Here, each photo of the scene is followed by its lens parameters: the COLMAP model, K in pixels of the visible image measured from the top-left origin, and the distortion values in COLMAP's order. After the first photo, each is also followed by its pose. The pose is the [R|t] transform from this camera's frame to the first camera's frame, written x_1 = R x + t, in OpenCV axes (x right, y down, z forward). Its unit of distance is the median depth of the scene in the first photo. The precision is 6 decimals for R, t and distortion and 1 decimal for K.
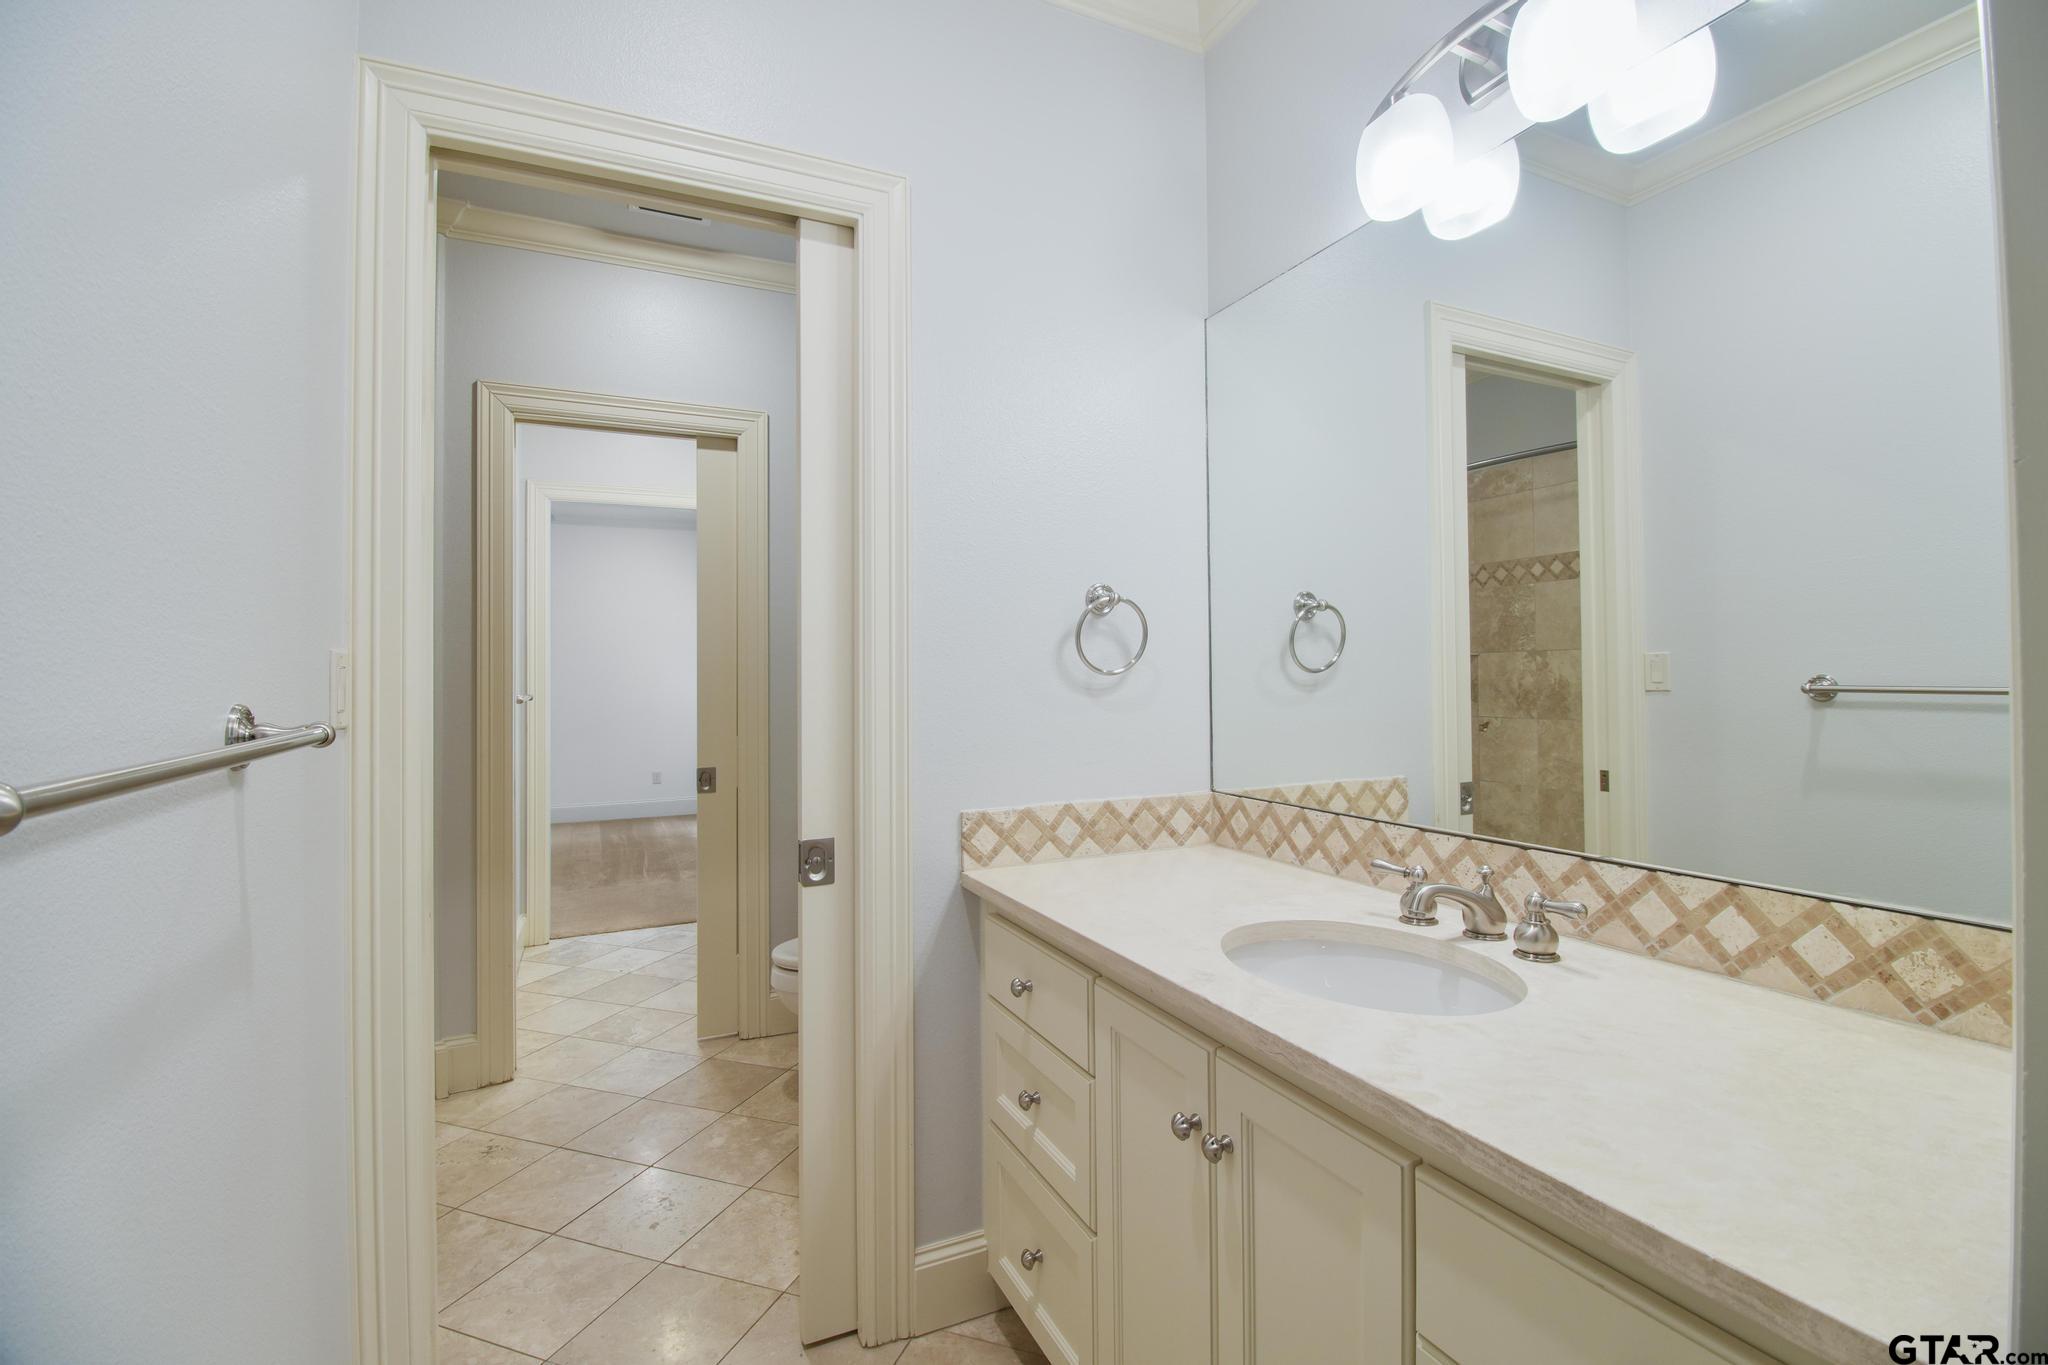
lens RADIAL K [[917.1, 0, 1024.5], [0, 917.1, 672.4], [0, 0, 1]] dist [-0.011772, -0.004622]
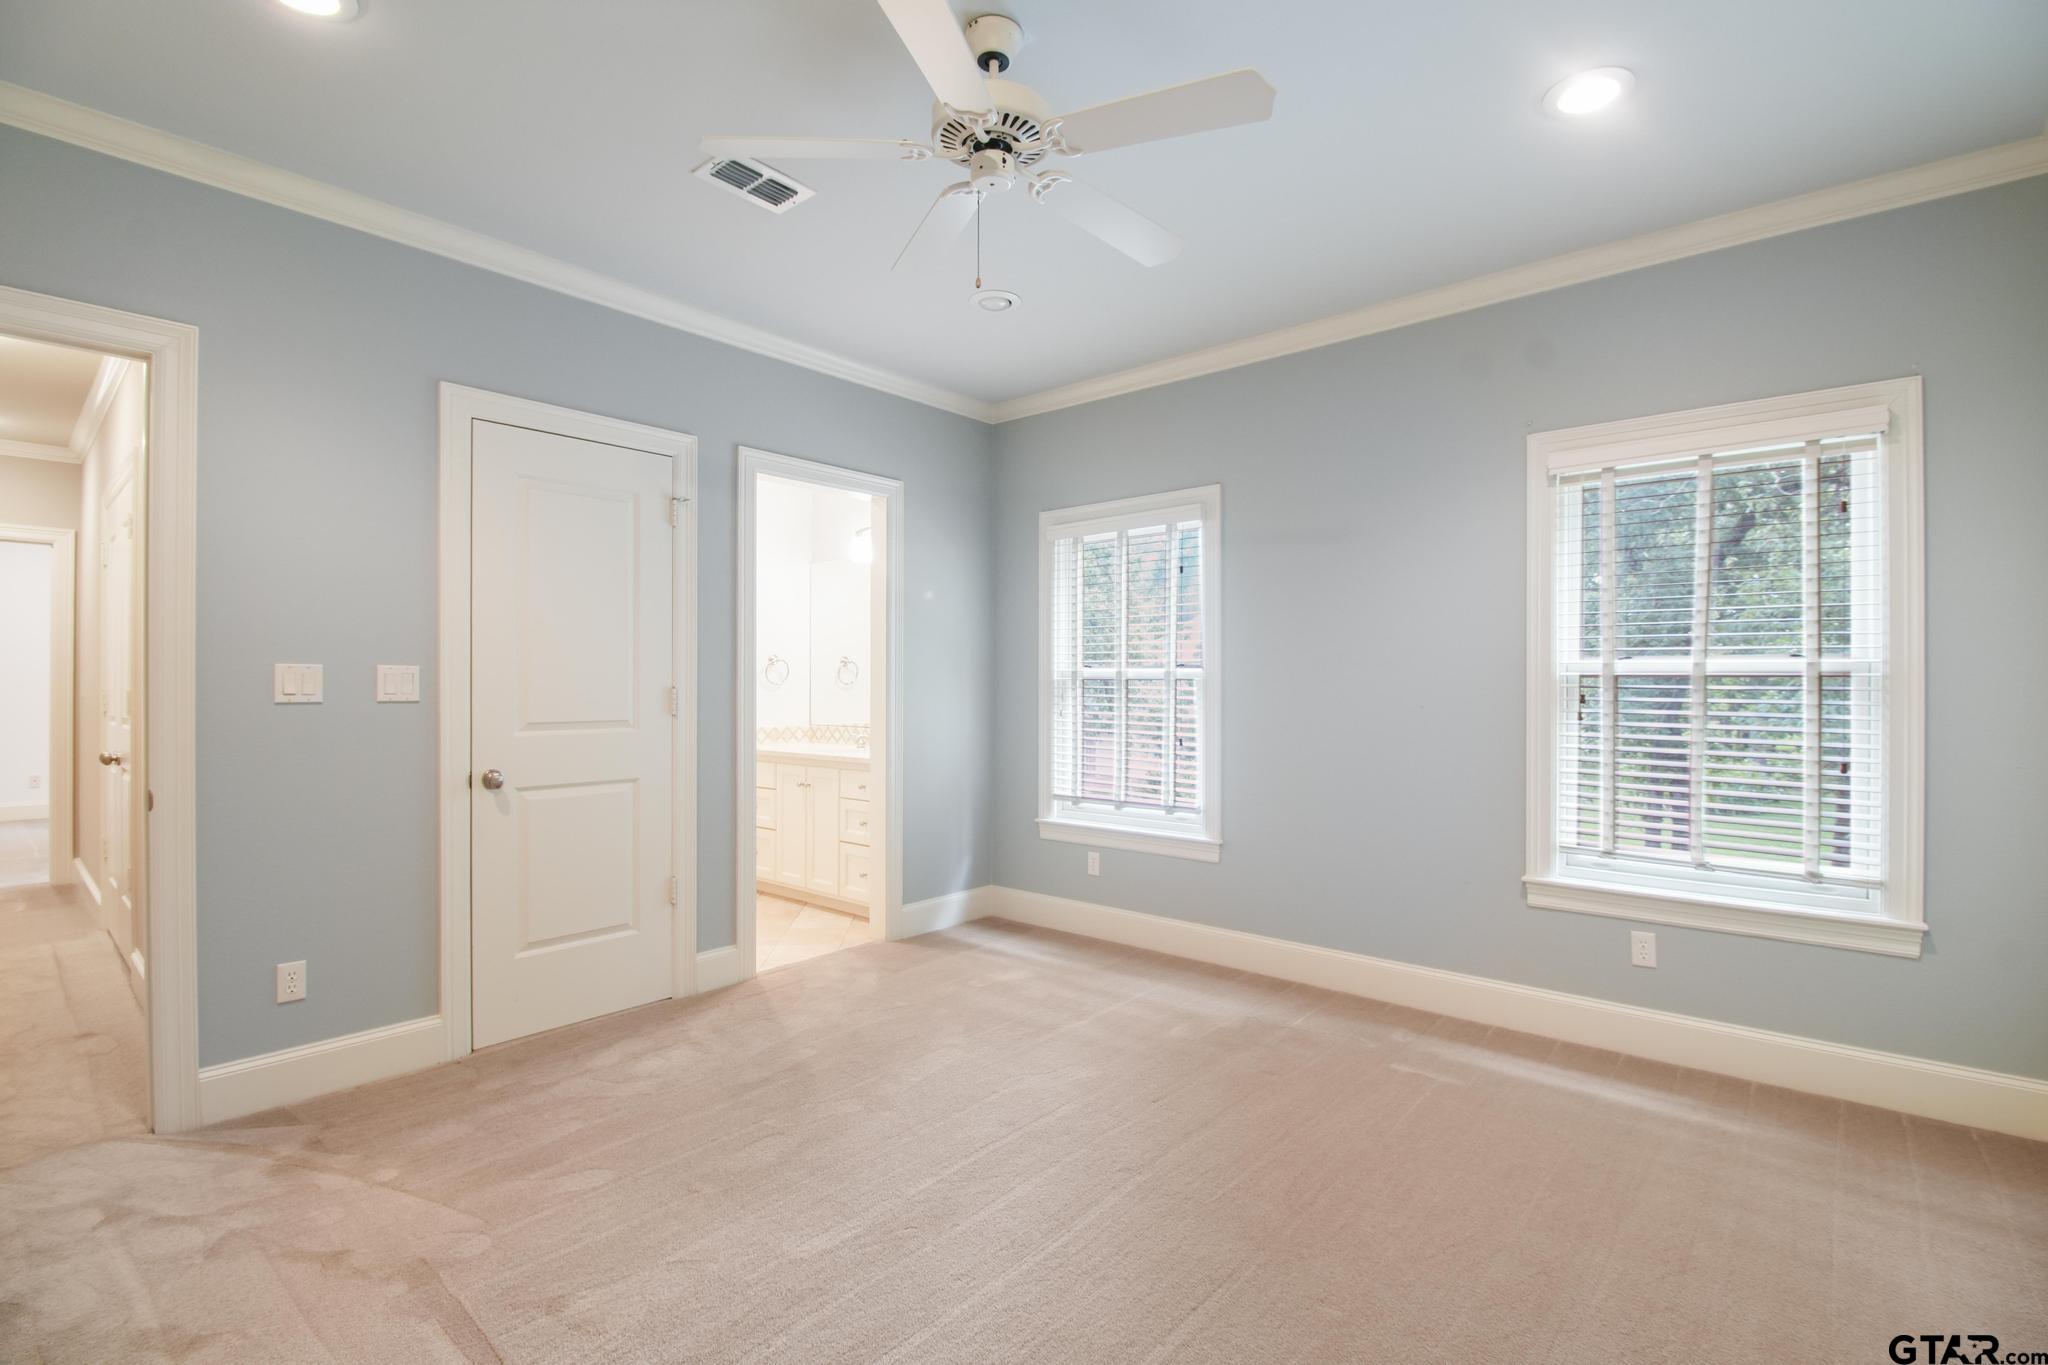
lens RADIAL K [[917.1, 0, 1026.4], [0, 917.1, 685.0], [0, 0, 1]] dist [-0.011772, -0.004622]
pose [[0.916880, 0.009751, 0.399044, -0.350101], [-0.009443, 0.999952, -0.002738, 0.003759], [-0.399052, -0.001257, 0.916928, -2.070667]]
